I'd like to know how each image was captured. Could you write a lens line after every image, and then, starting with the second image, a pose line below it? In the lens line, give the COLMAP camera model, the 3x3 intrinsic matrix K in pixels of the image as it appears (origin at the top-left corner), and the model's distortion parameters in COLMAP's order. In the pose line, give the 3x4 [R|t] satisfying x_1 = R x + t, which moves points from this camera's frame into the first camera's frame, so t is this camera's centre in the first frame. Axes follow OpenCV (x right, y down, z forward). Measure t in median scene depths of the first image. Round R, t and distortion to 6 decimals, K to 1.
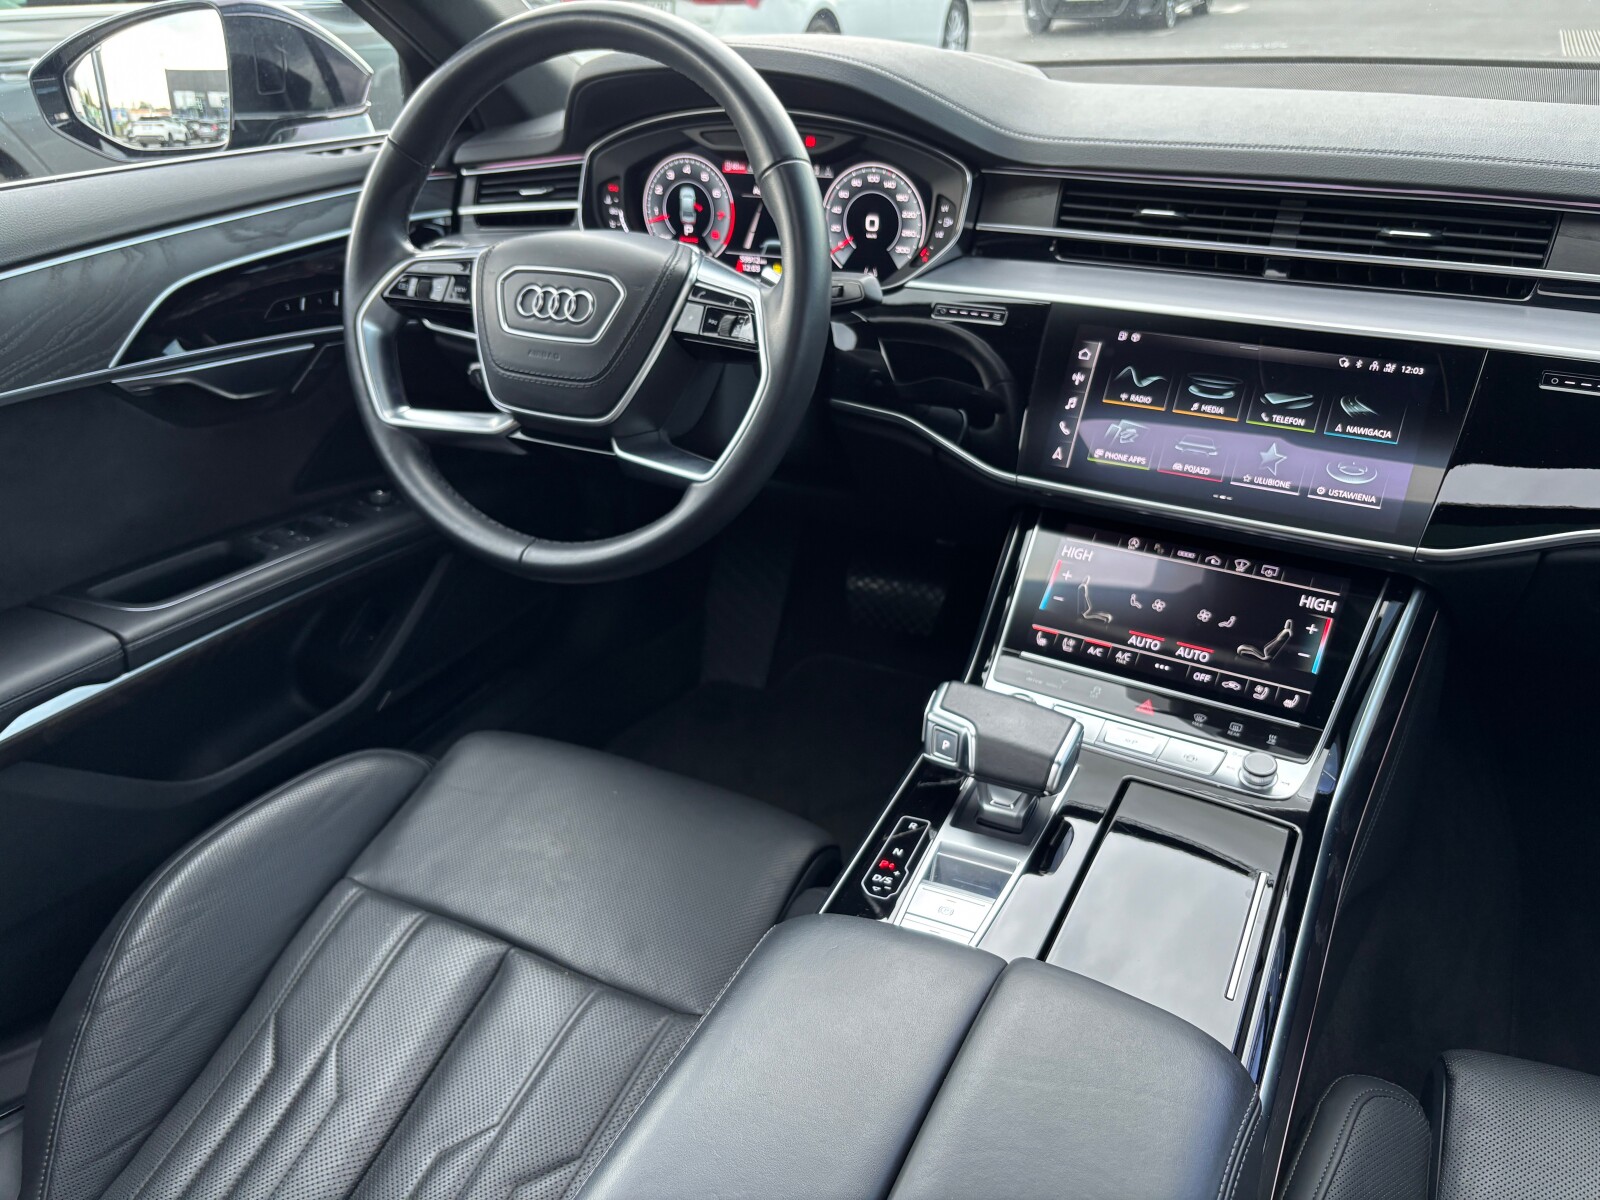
lens RADIAL K [[1247.6, 0, 753.7], [0, 1247.6, 601.1], [0, 0, 1]] dist [-0.005922, -0.002310]
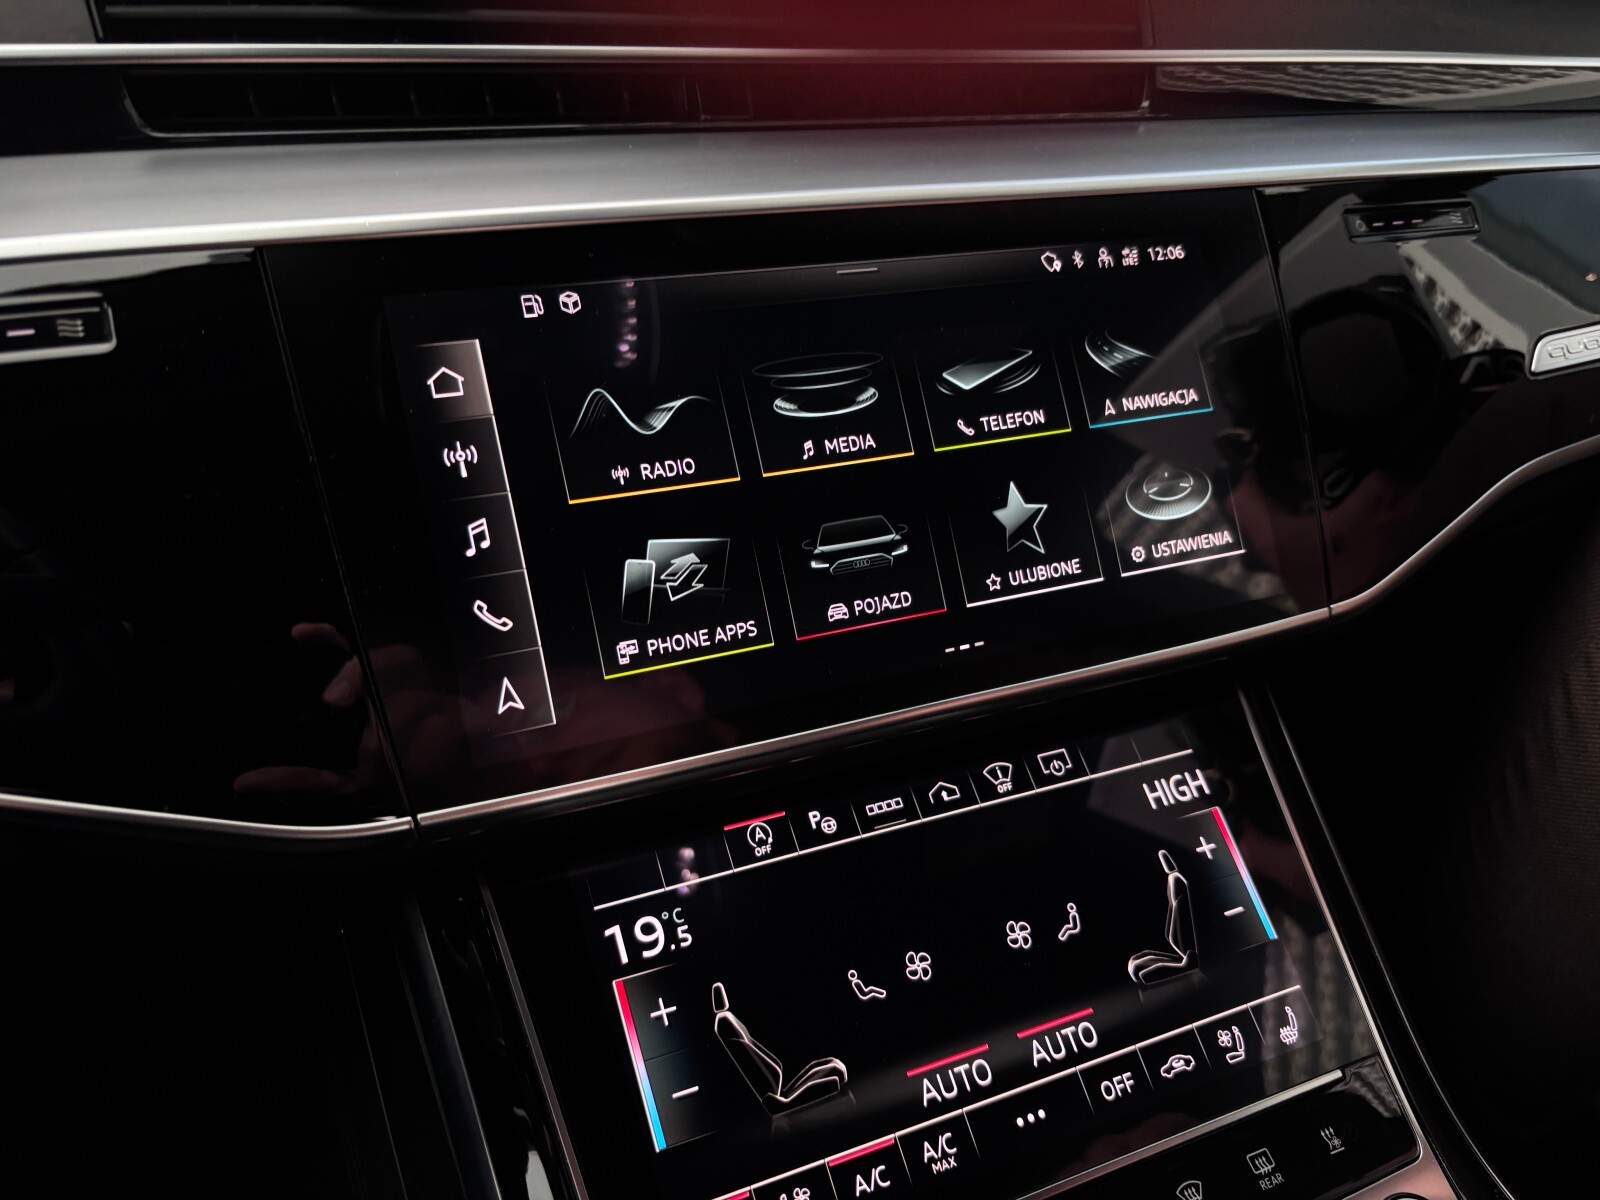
lens RADIAL K [[1198.7, 0, 801.7], [0, 1198.7, 612.6], [0, 0, 1]] dist [0.054651, -0.072442]
pose [[0.552962, -0.340044, 0.760660, 0.061287], [0.357905, 0.921353, 0.151701, -0.160651], [-0.752421, 0.188359, 0.631176, 0.759578]]
